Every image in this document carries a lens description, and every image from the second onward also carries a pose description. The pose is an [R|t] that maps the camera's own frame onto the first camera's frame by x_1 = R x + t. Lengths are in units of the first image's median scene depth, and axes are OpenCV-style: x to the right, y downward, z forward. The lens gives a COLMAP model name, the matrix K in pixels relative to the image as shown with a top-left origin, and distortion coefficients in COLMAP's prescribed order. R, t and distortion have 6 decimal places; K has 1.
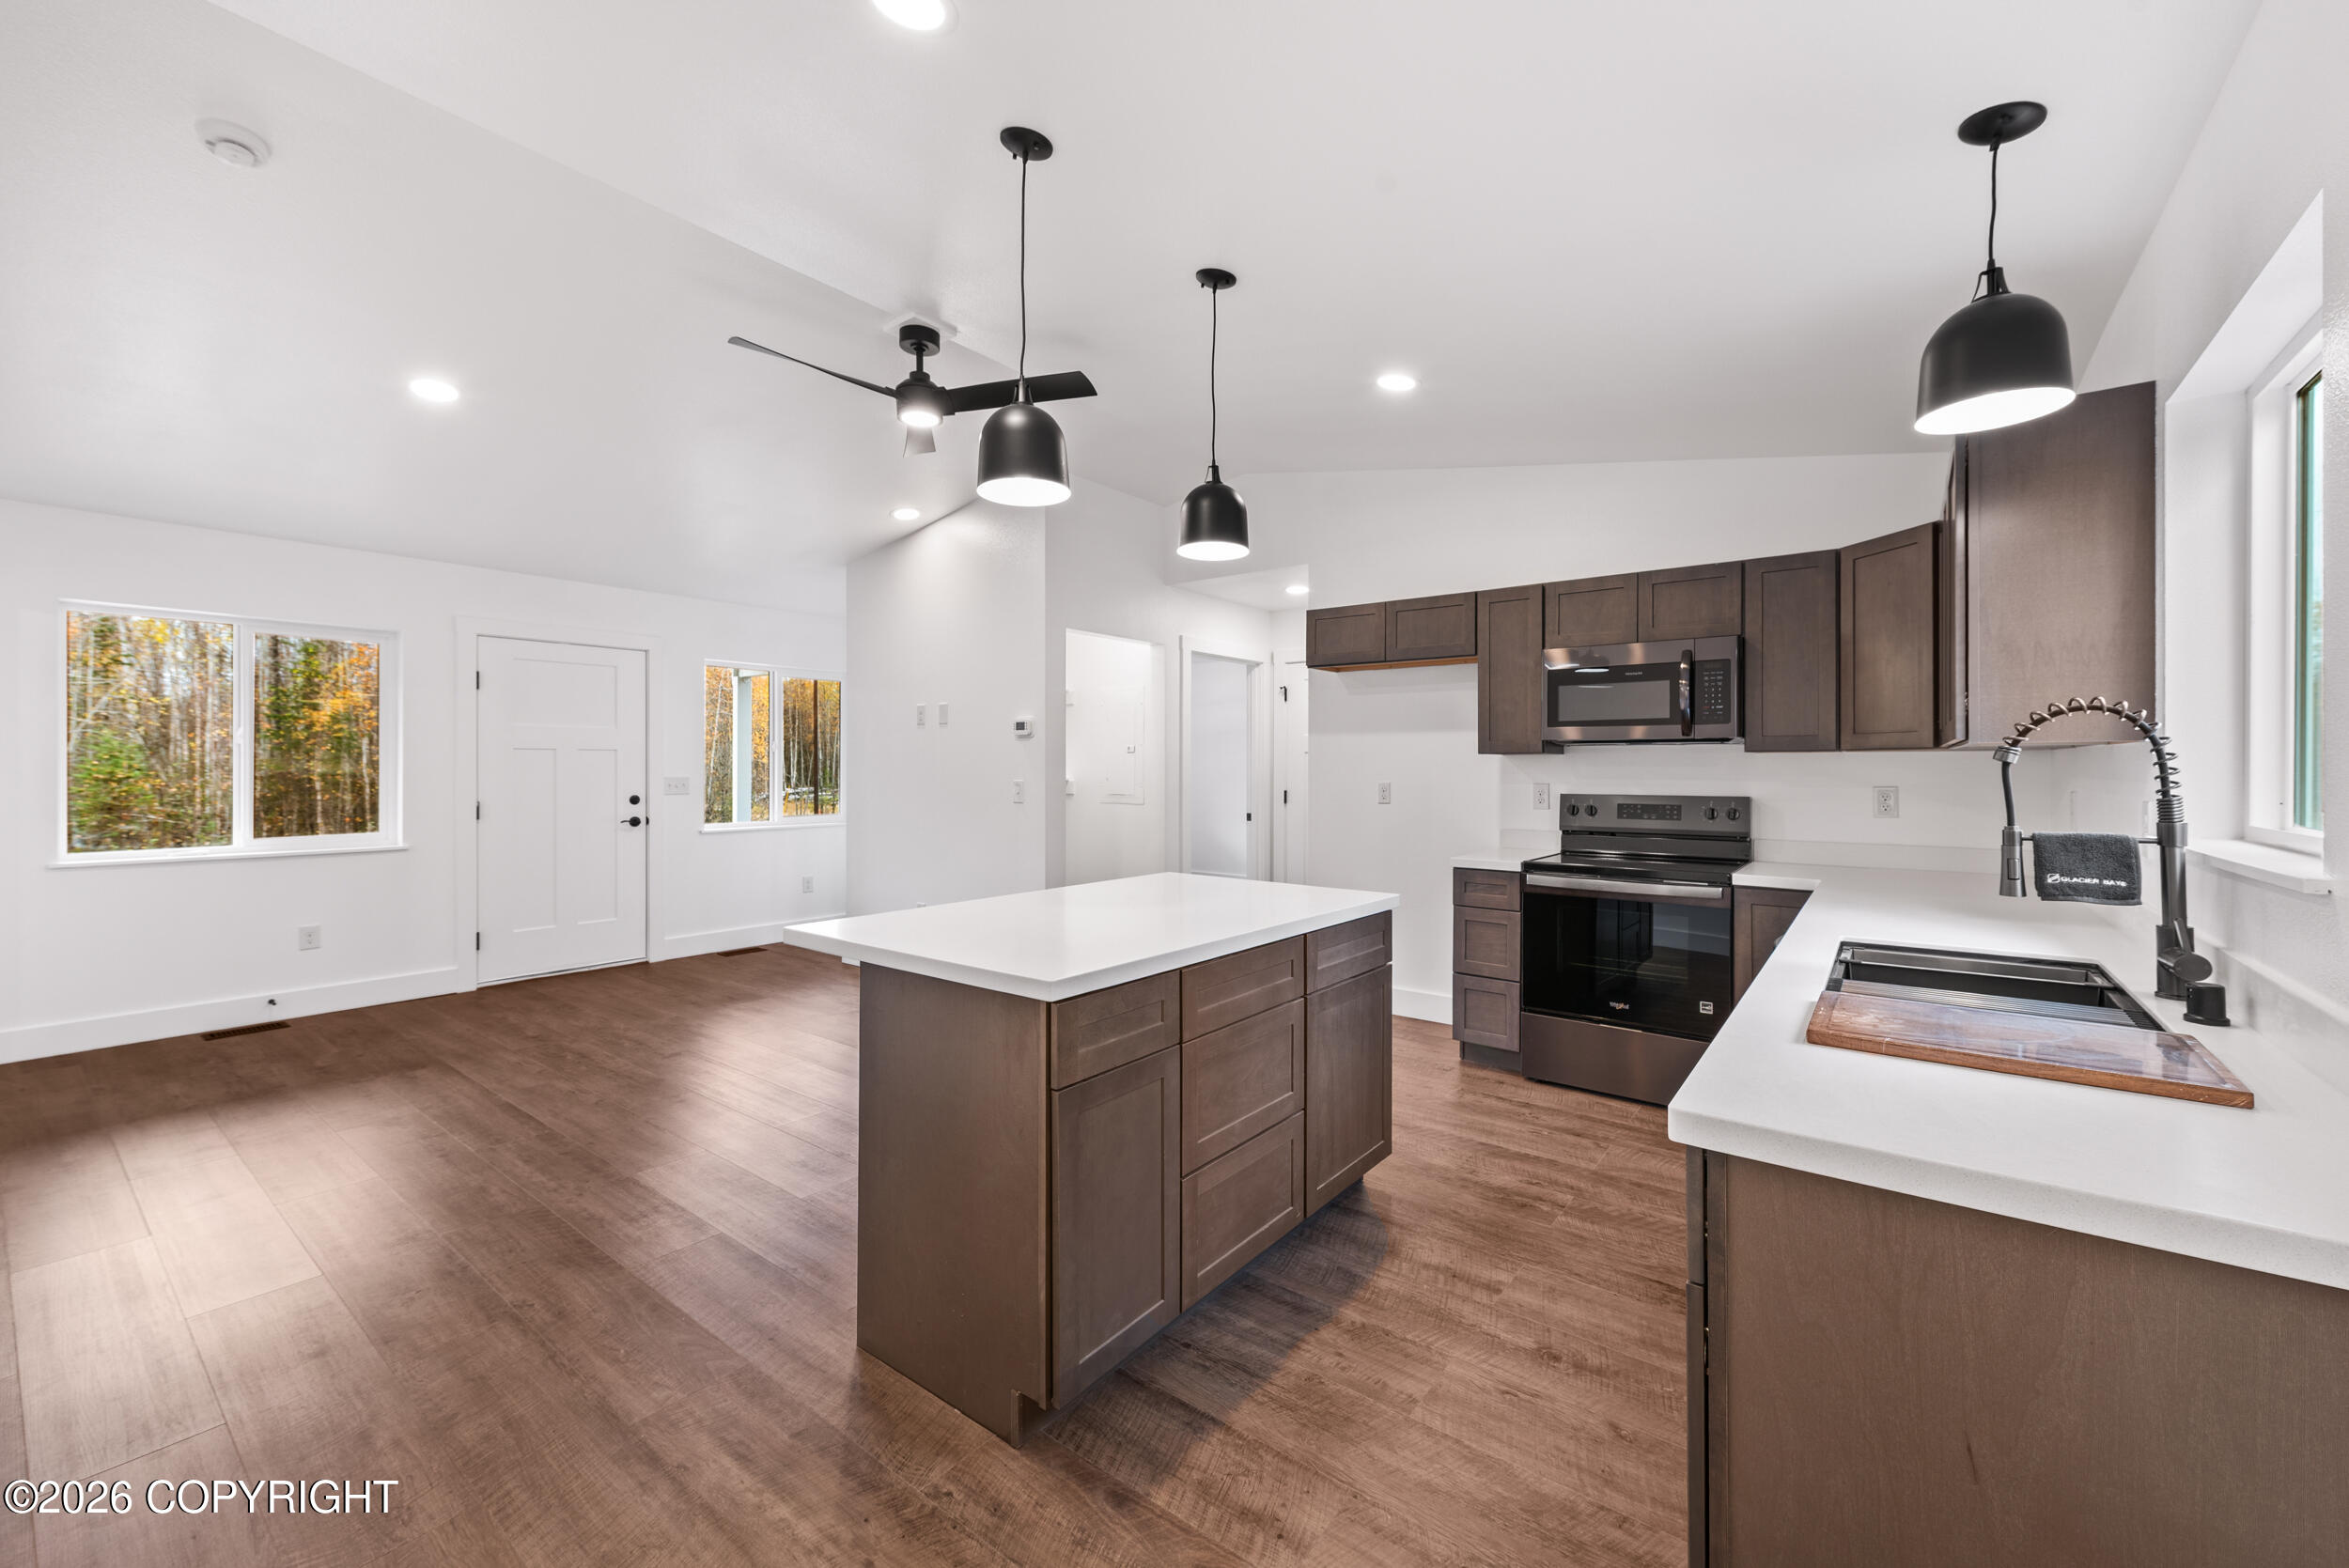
lens RADIAL K [[928.3, 0, 1188.2], [0, 928.3, 771.8], [0, 0, 1]] dist [0.009896, -0.000476]
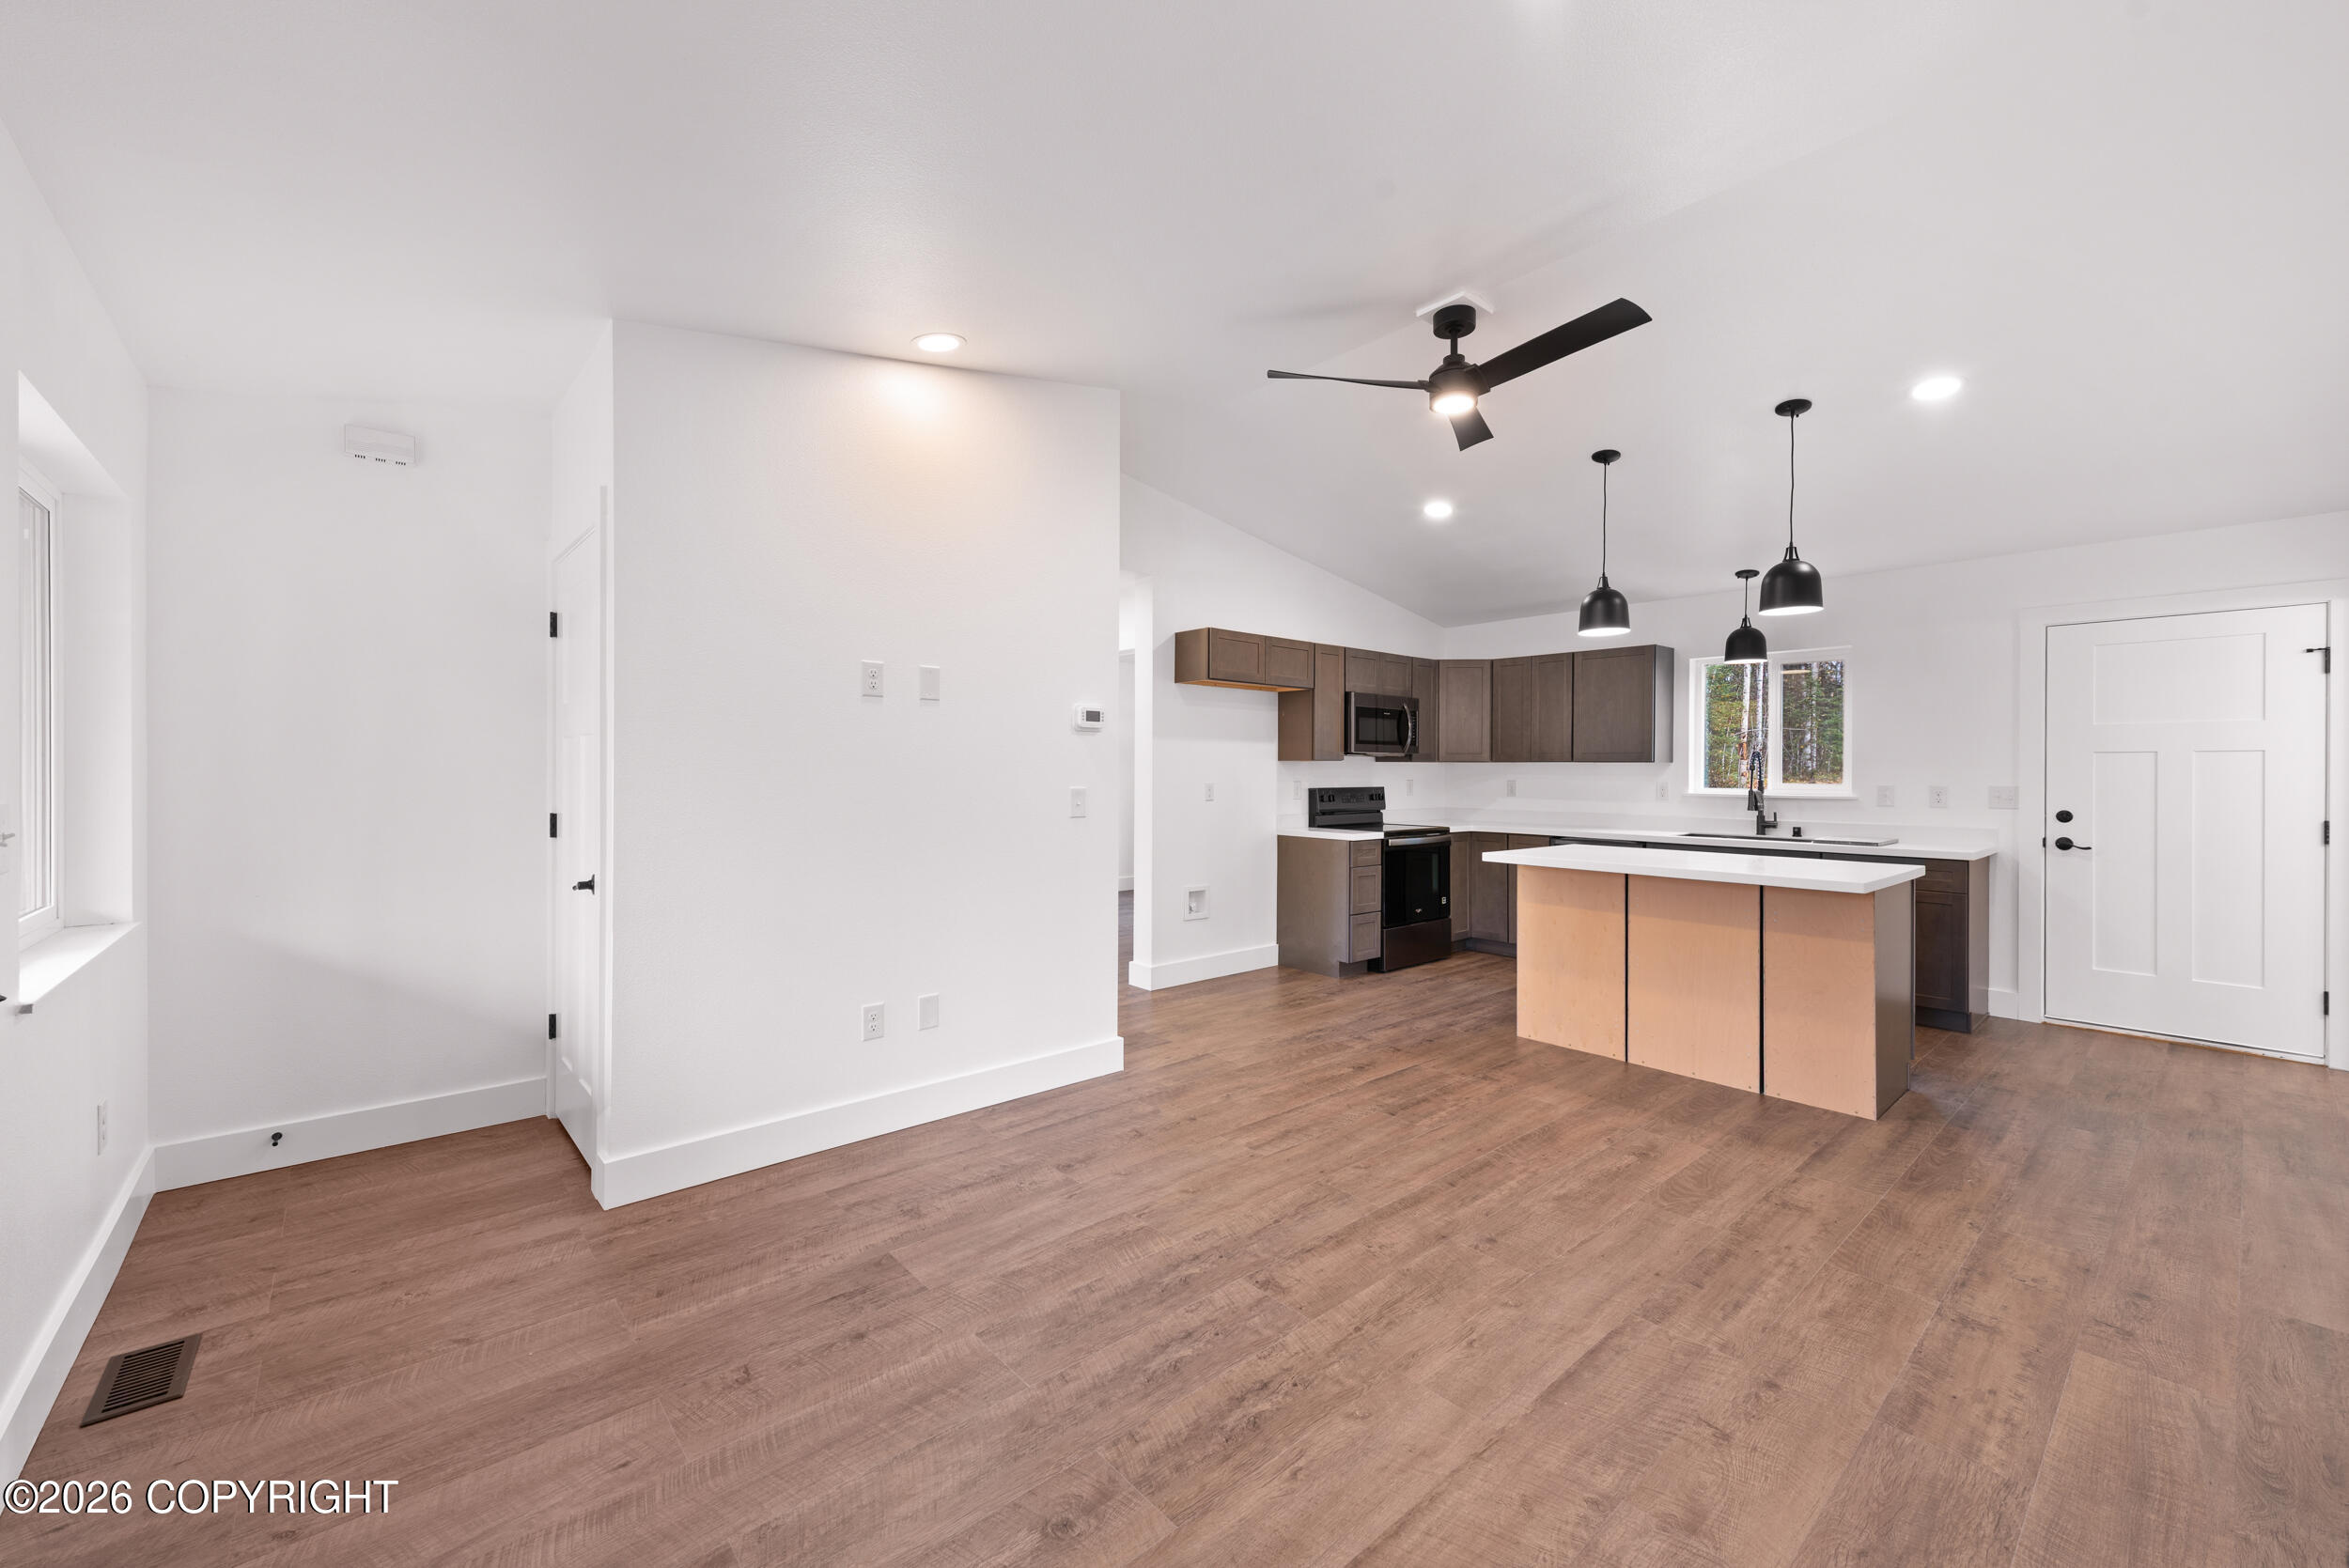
lens RADIAL K [[928.3, 0, 1188.2], [0, 928.3, 771.8], [0, 0, 1]] dist [0.009896, -0.000476]
pose [[0.193229, -0.003863, 0.981146, -1.278805], [0.000110, 0.999992, 0.003915, -0.008722], [-0.981154, -0.000648, 0.193228, 1.082073]]
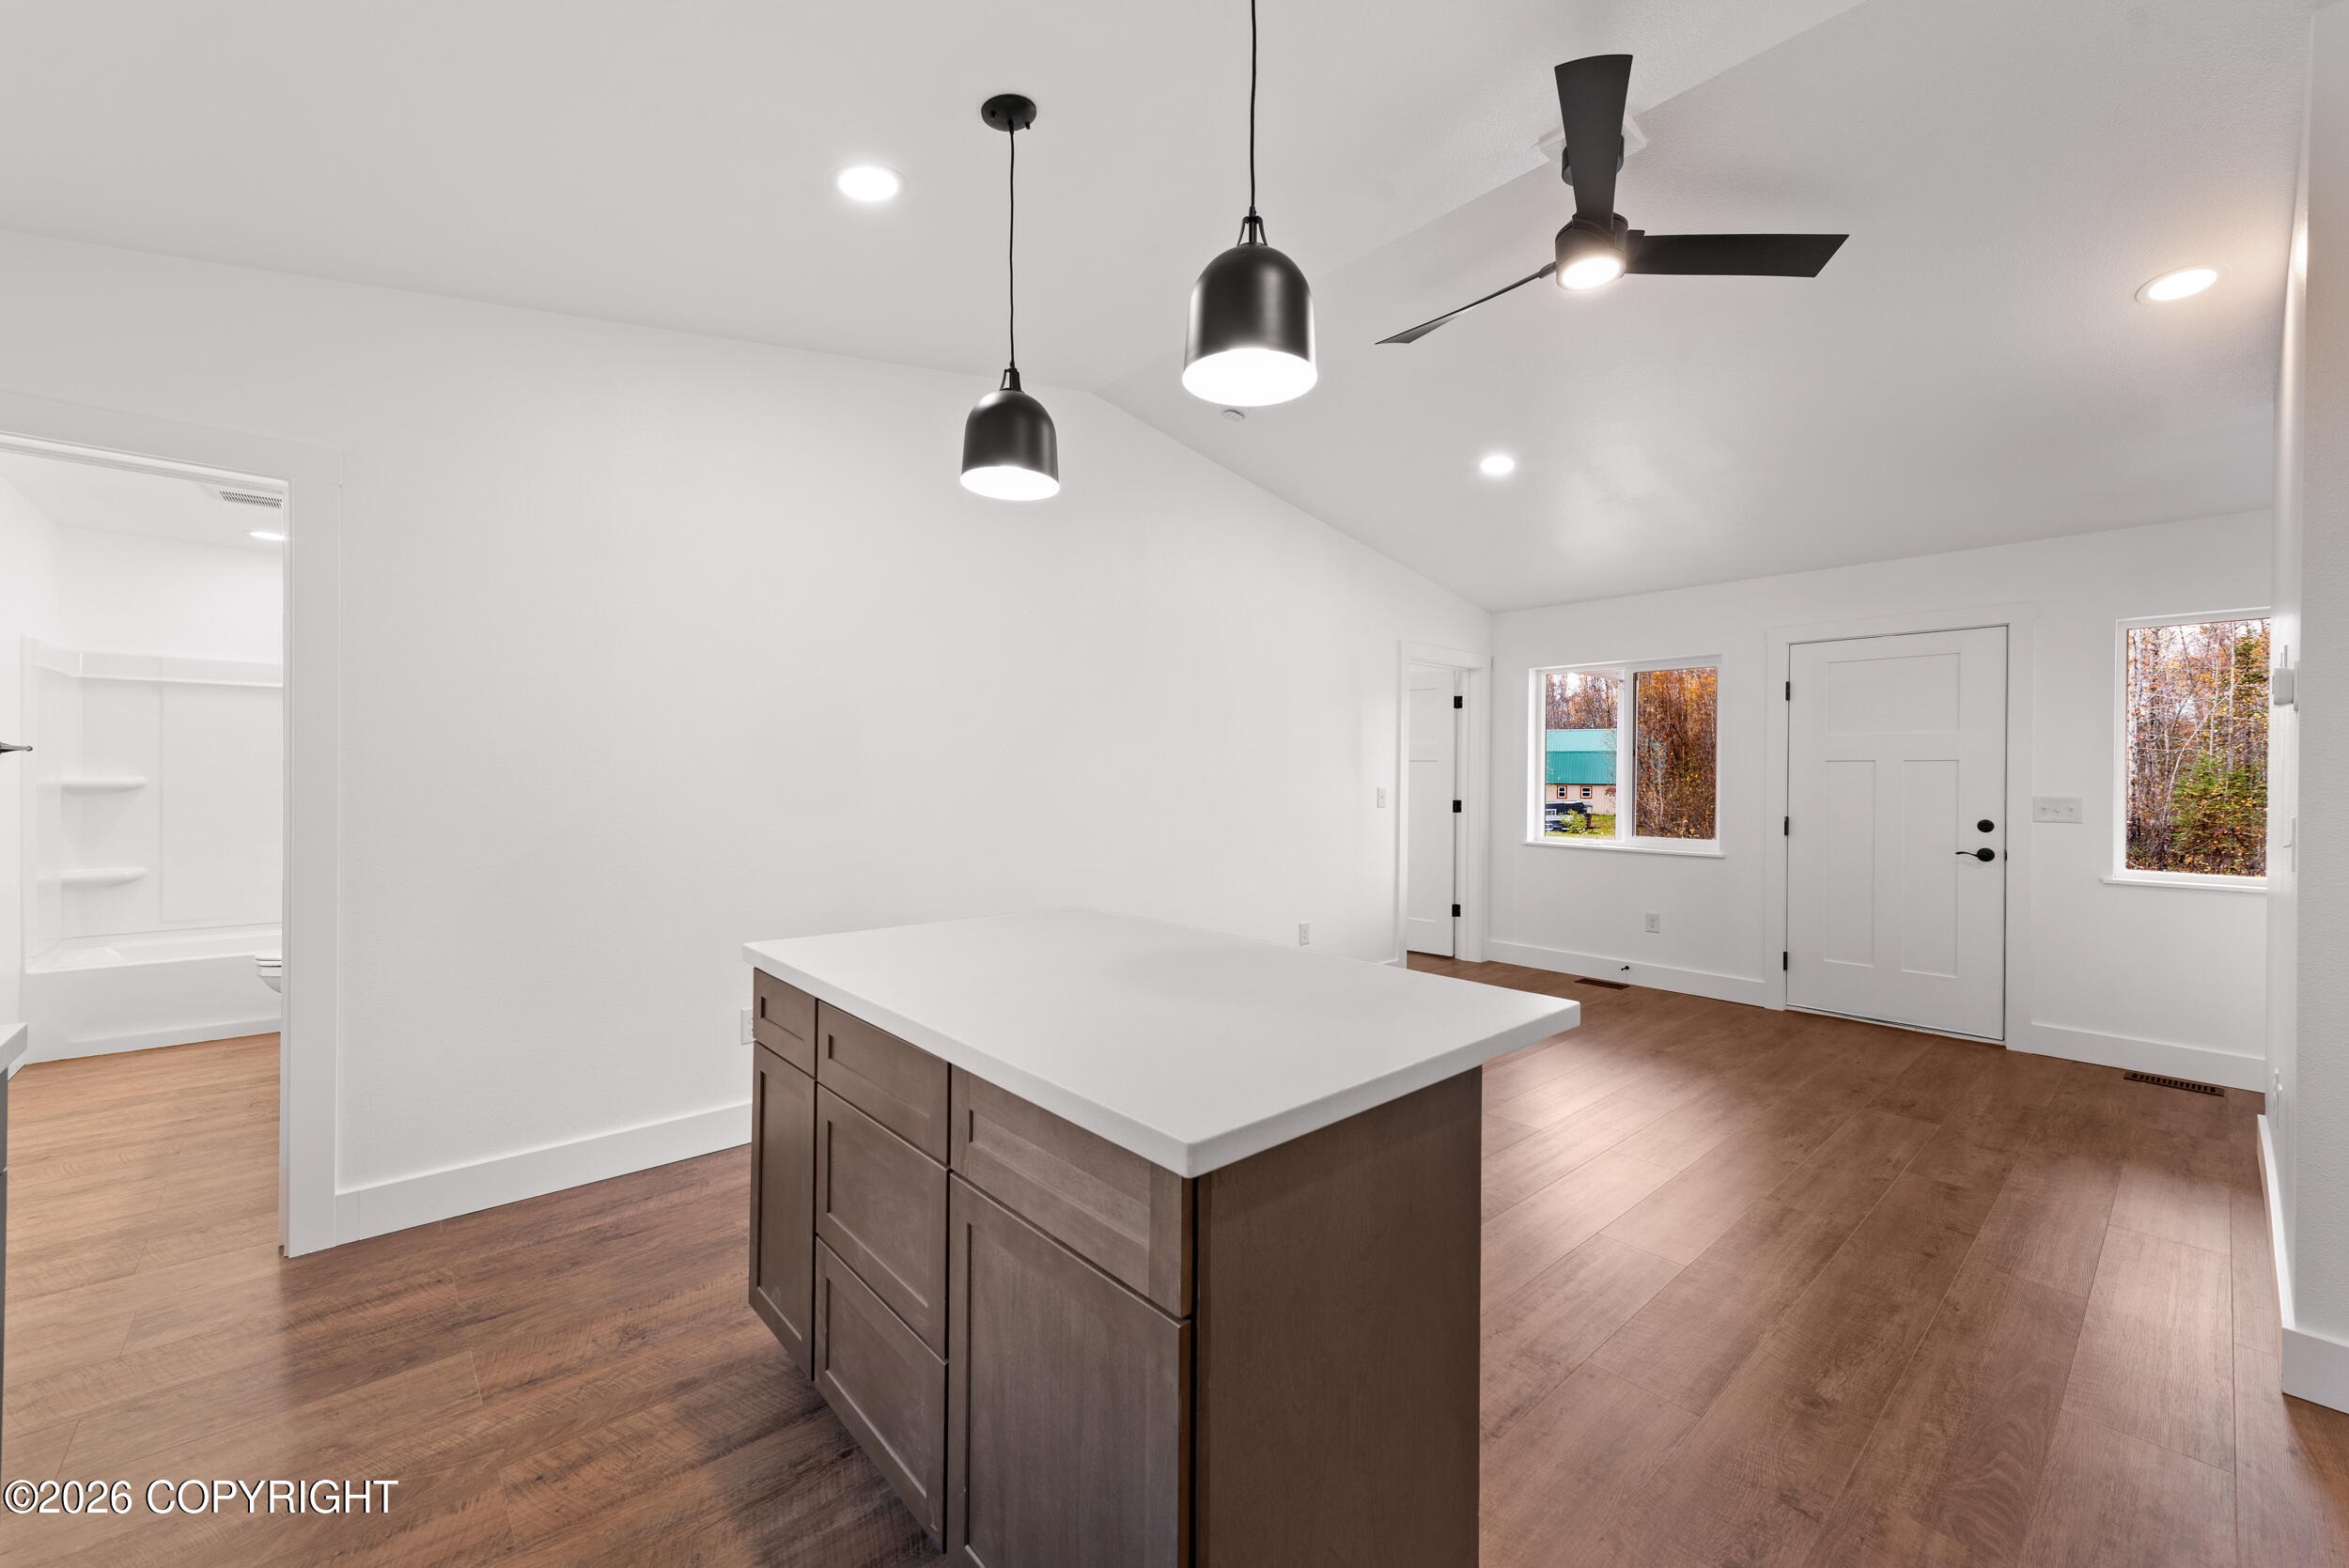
lens RADIAL K [[928.3, 0, 1188.2], [0, 928.3, 771.8], [0, 0, 1]] dist [0.009896, -0.000476]
pose [[-0.181676, -0.006065, -0.983340, 0.449854], [-0.013252, 0.999905, -0.003719, -0.004229], [0.983269, 0.012356, -0.181740, 0.835436]]
